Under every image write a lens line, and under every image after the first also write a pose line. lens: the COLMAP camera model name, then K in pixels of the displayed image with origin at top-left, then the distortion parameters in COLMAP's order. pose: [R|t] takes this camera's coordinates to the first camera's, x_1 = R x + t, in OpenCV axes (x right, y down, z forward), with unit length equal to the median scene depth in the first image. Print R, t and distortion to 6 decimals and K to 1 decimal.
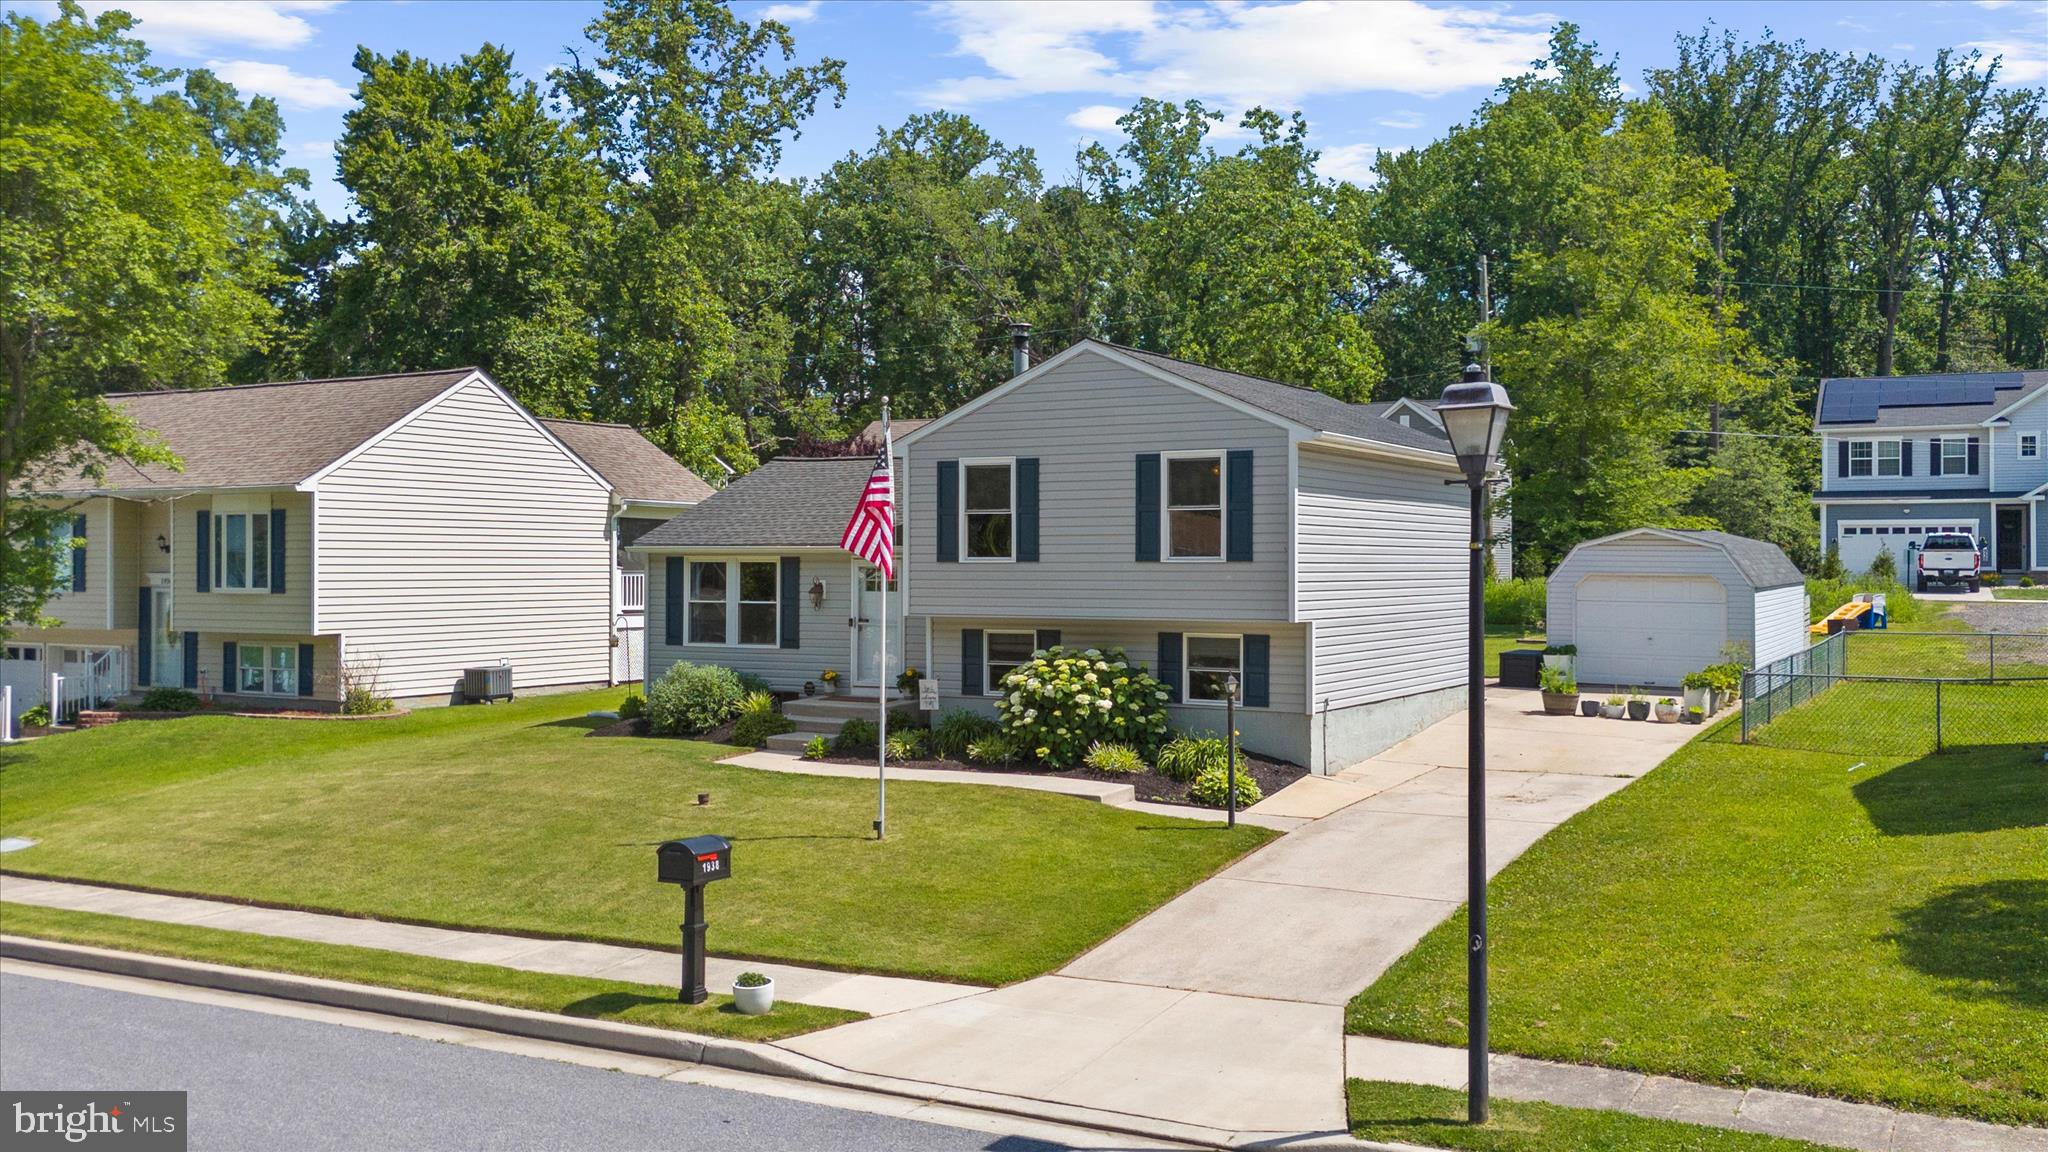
lens RADIAL K [[1830.7, 0, 1049.2], [0, 1830.7, 536.7], [0, 0, 1]] dist [0.069766, -0.011924]
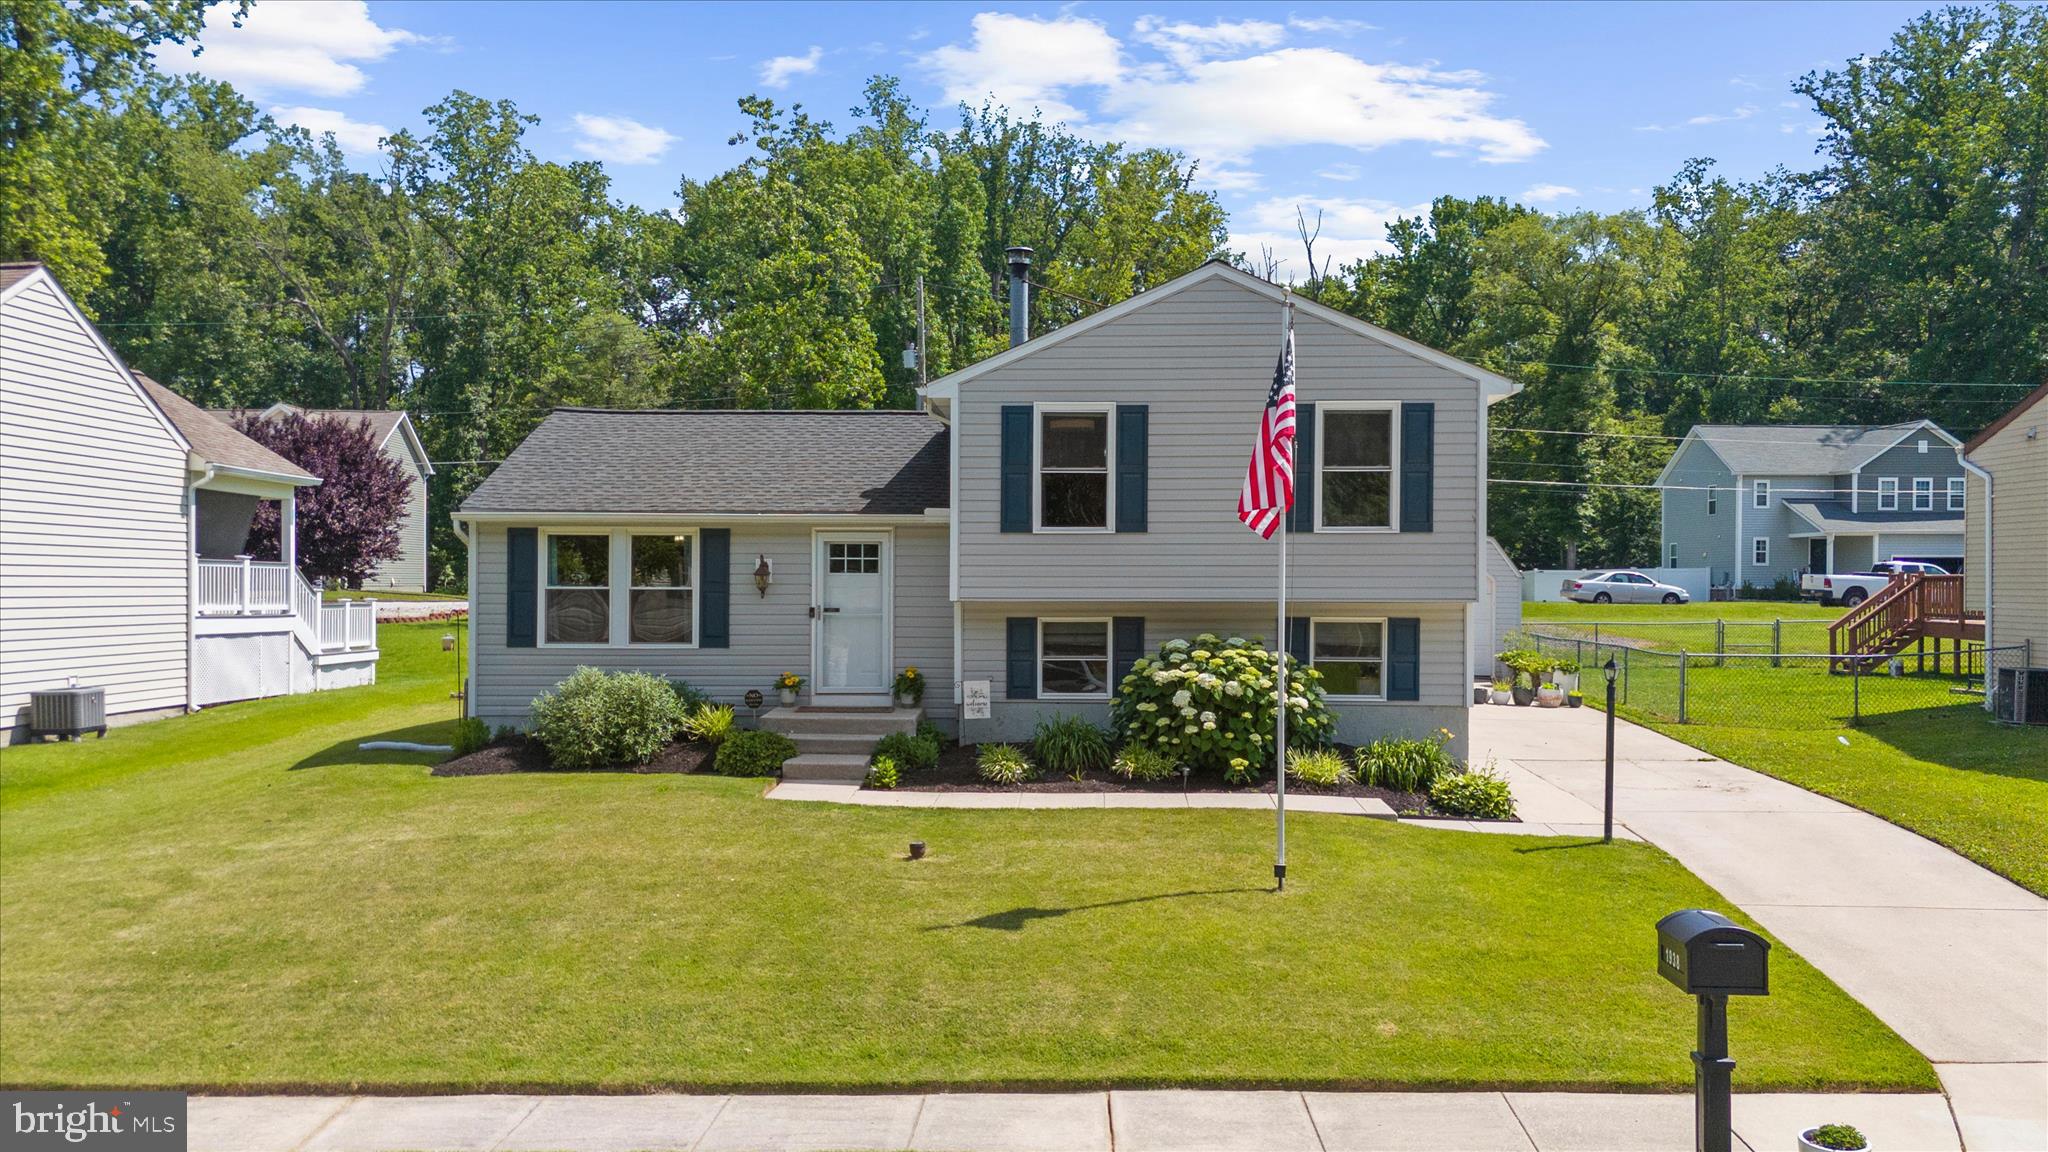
lens RADIAL K [[1663.3, 0, 1024.0], [0, 1663.3, 576.0], [0, 0, 1]] dist [0.057357, -0.003011]
pose [[0.888617, 0.003670, 0.458635, -0.347216], [-0.008104, 0.999938, 0.007700, 0.024511], [-0.458578, -0.010559, 0.888591, 0.320599]]
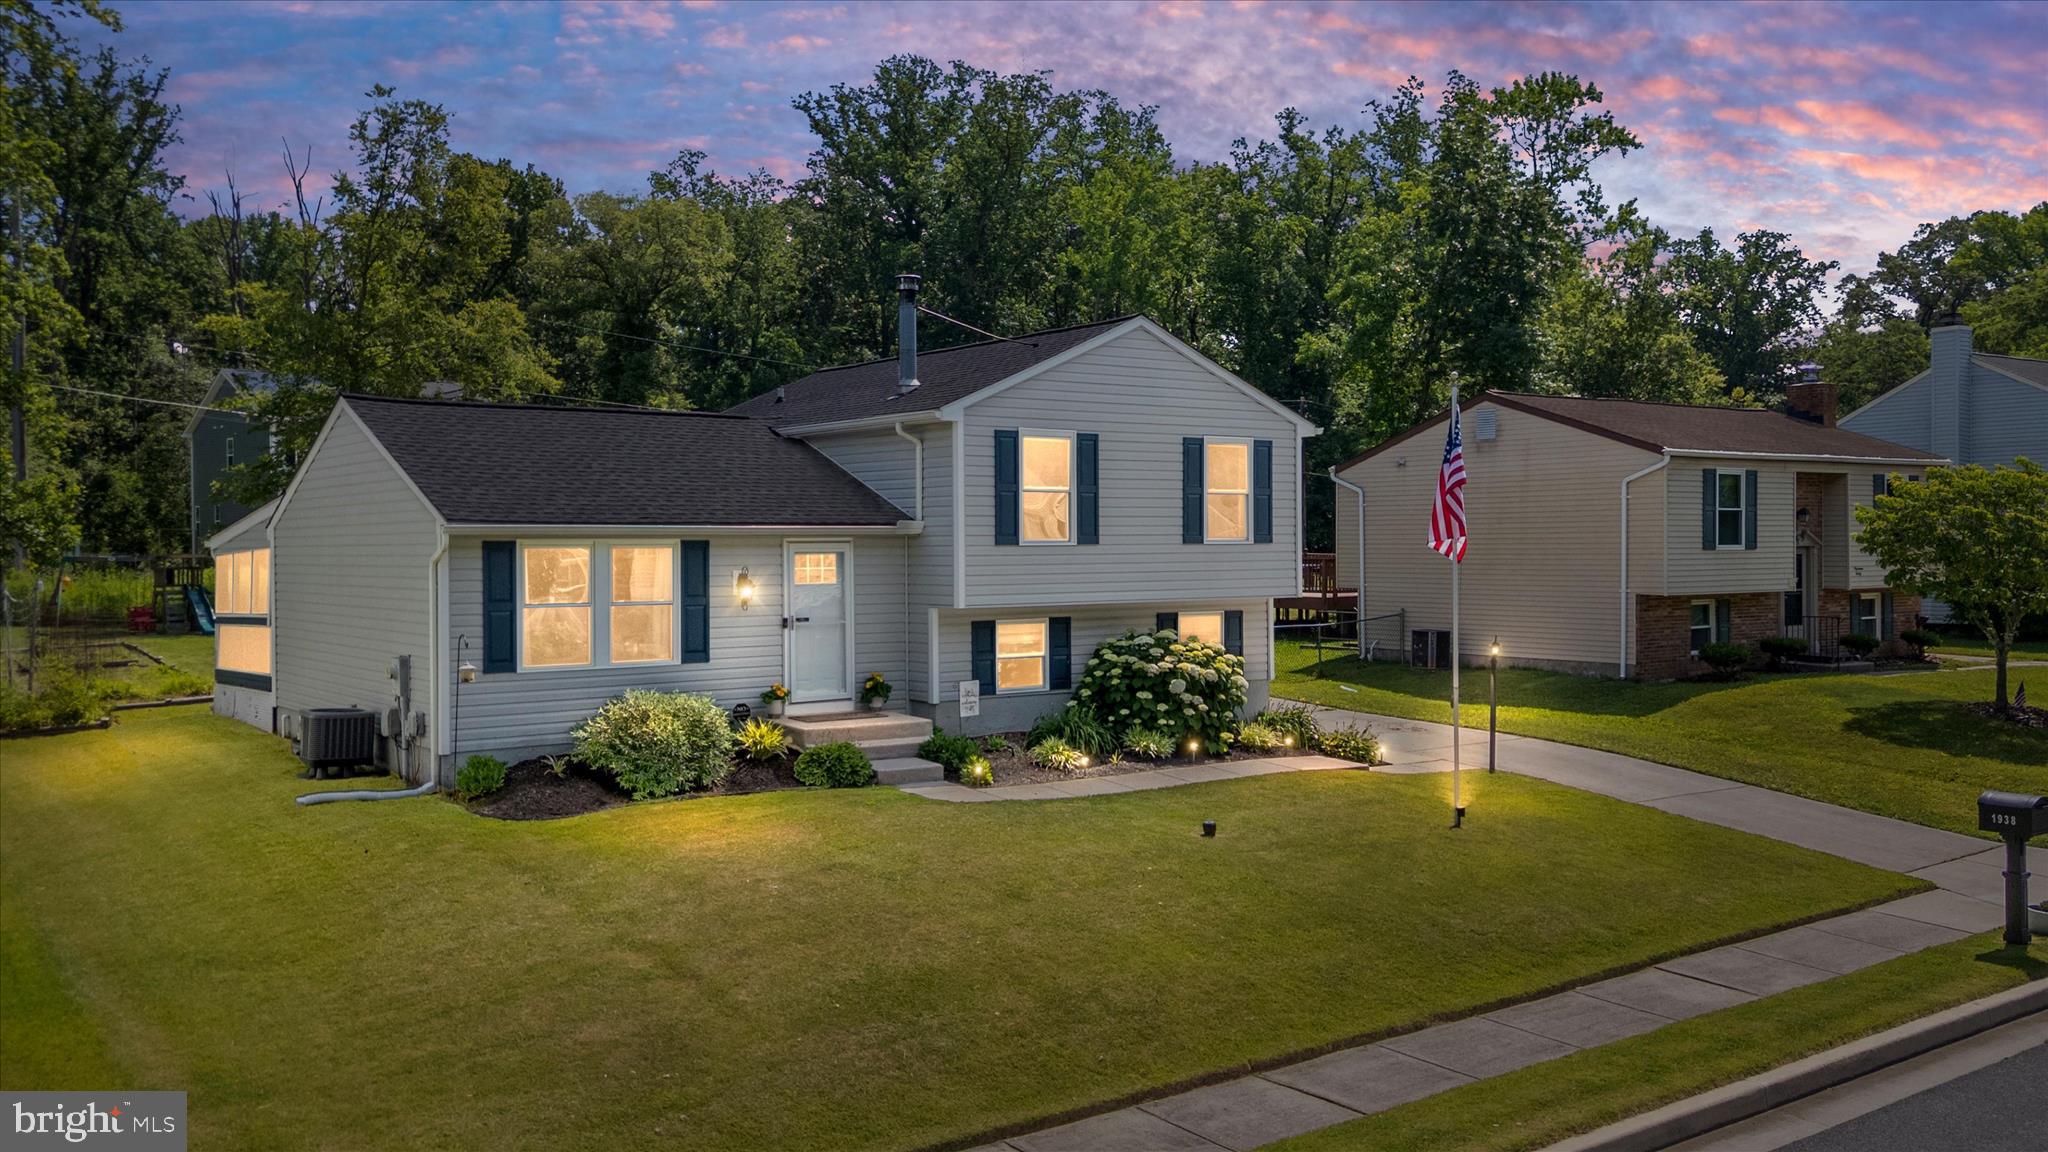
lens RADIAL K [[1714.0, 0, 1022.0], [0, 1714.0, 557.9], [0, 0, 1]] dist [0.070312, 0.001816]
pose [[0.414889, -0.010890, 0.909807, -0.723768], [-0.005598, 0.999879, 0.014521, 0.007278], [-0.909855, -0.011117, 0.414778, 0.588364]]
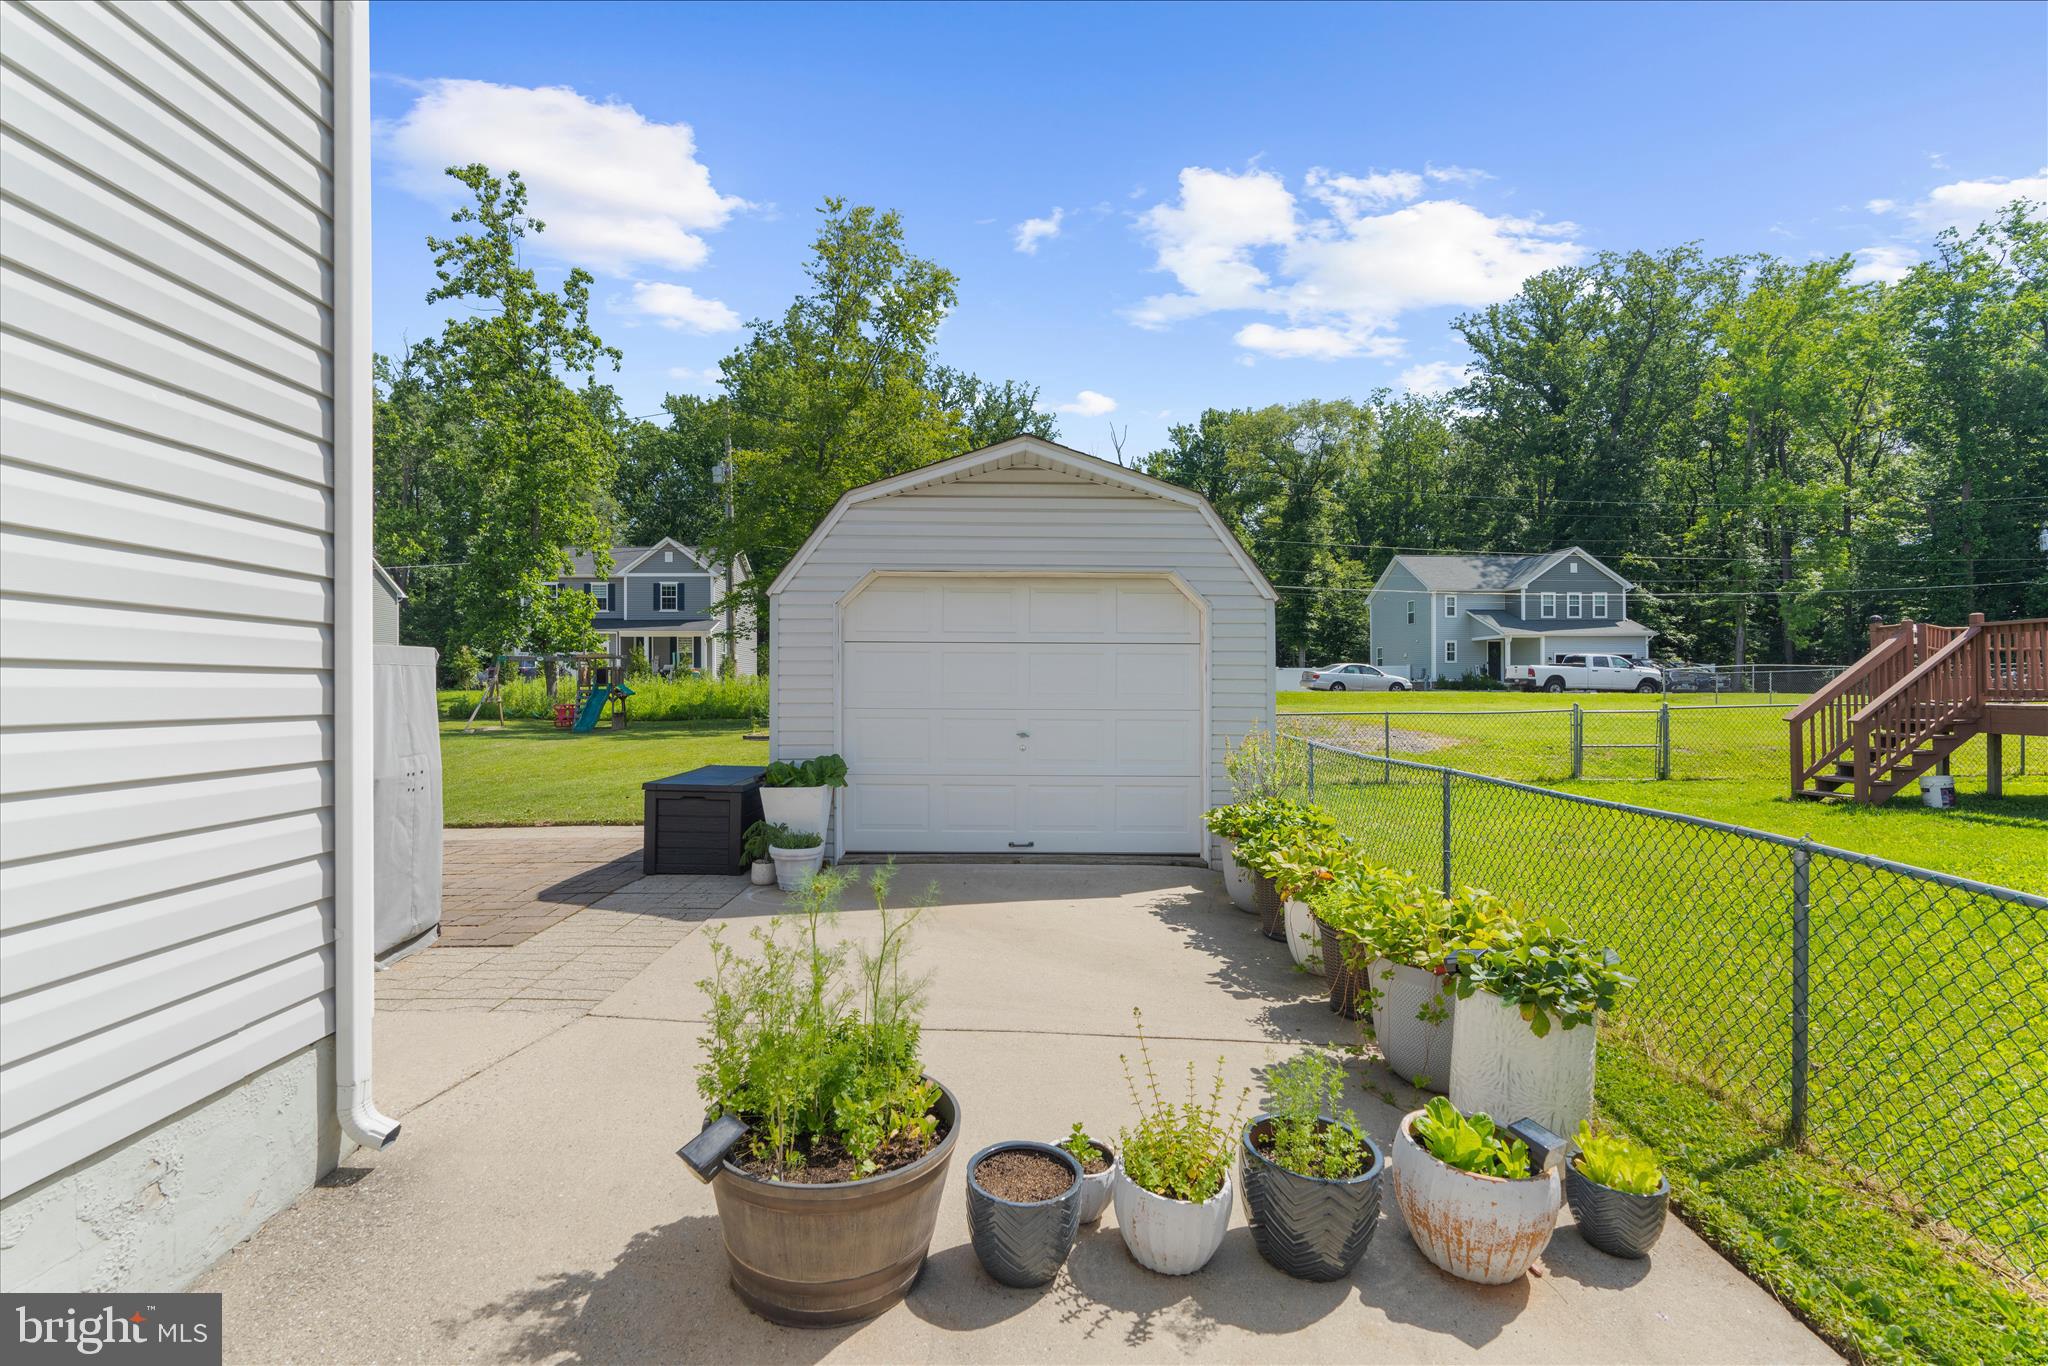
lens RADIAL K [[933.6, 0, 1024.0], [0, 933.6, 683.0], [0, 0, 1]] dist [-0.001403, 0.000745]
pose [[0.870328, -0.001399, 0.492471, 0.265426], [-0.002161, 0.999975, 0.006659, 0.049965], [-0.492468, -0.006860, 0.870303, 0.966094]]
